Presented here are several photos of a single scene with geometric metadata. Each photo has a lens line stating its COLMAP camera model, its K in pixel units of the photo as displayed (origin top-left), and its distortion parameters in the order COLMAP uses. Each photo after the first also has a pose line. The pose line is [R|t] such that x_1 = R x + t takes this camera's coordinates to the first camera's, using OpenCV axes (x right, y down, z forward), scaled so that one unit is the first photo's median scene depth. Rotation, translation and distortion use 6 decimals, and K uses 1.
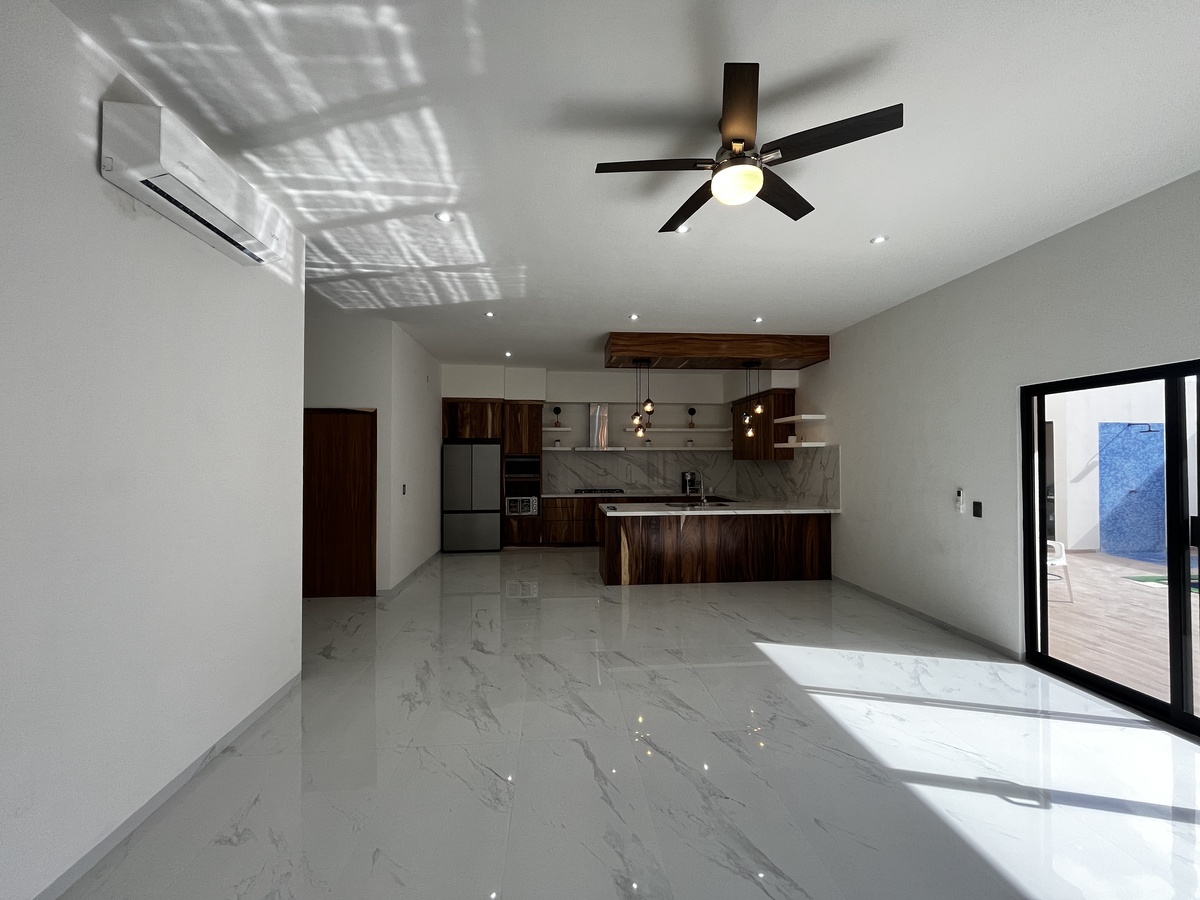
lens RADIAL K [[485.1, 0, 596.6], [0, 485.1, 452.9], [0, 0, 1]] dist [-0.001327, 0.000051]
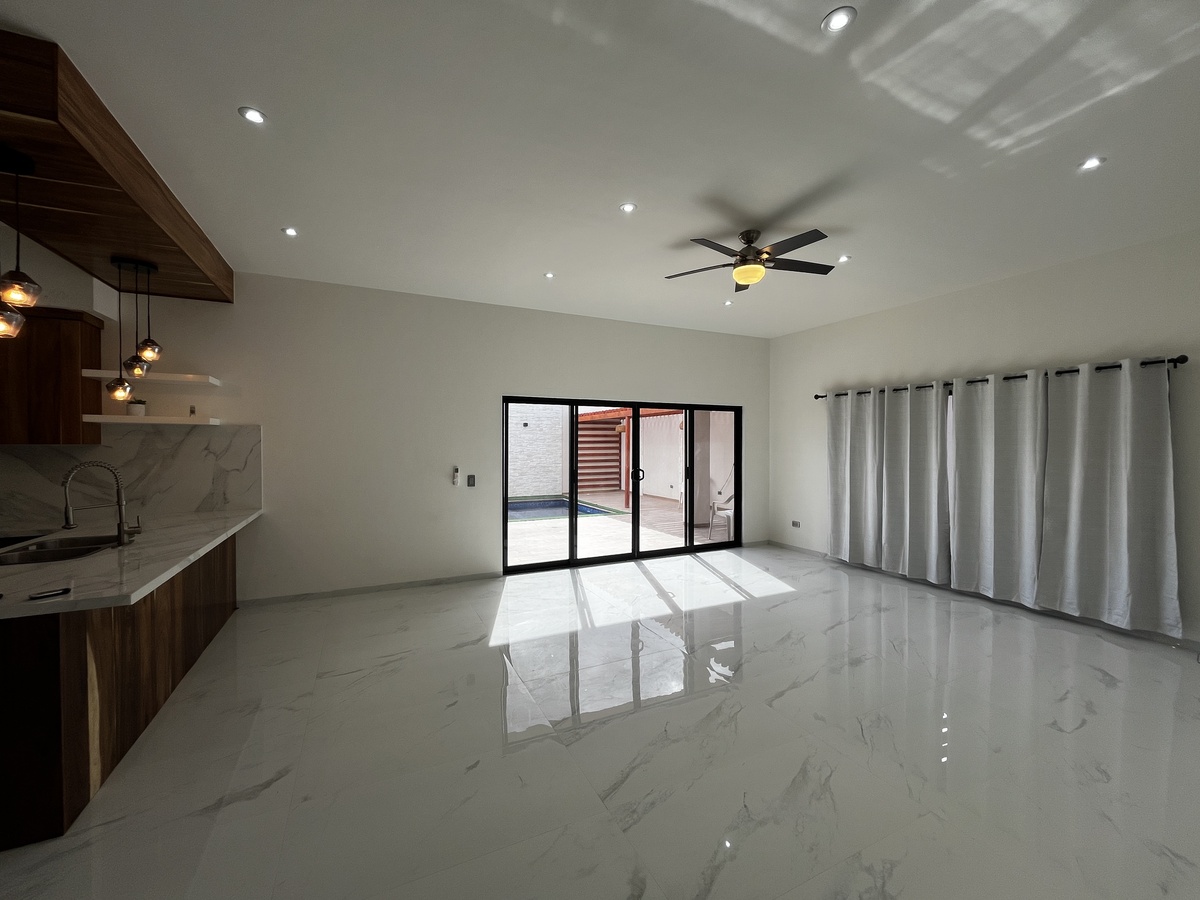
lens RADIAL K [[485.1, 0, 596.6], [0, 485.1, 452.9], [0, 0, 1]] dist [-0.001327, 0.000051]
pose [[-0.358300, -0.016261, 0.933465, -0.651774], [-0.012679, 0.999841, 0.012551, 0.019353], [-0.933520, -0.007338, -0.358449, 1.270376]]
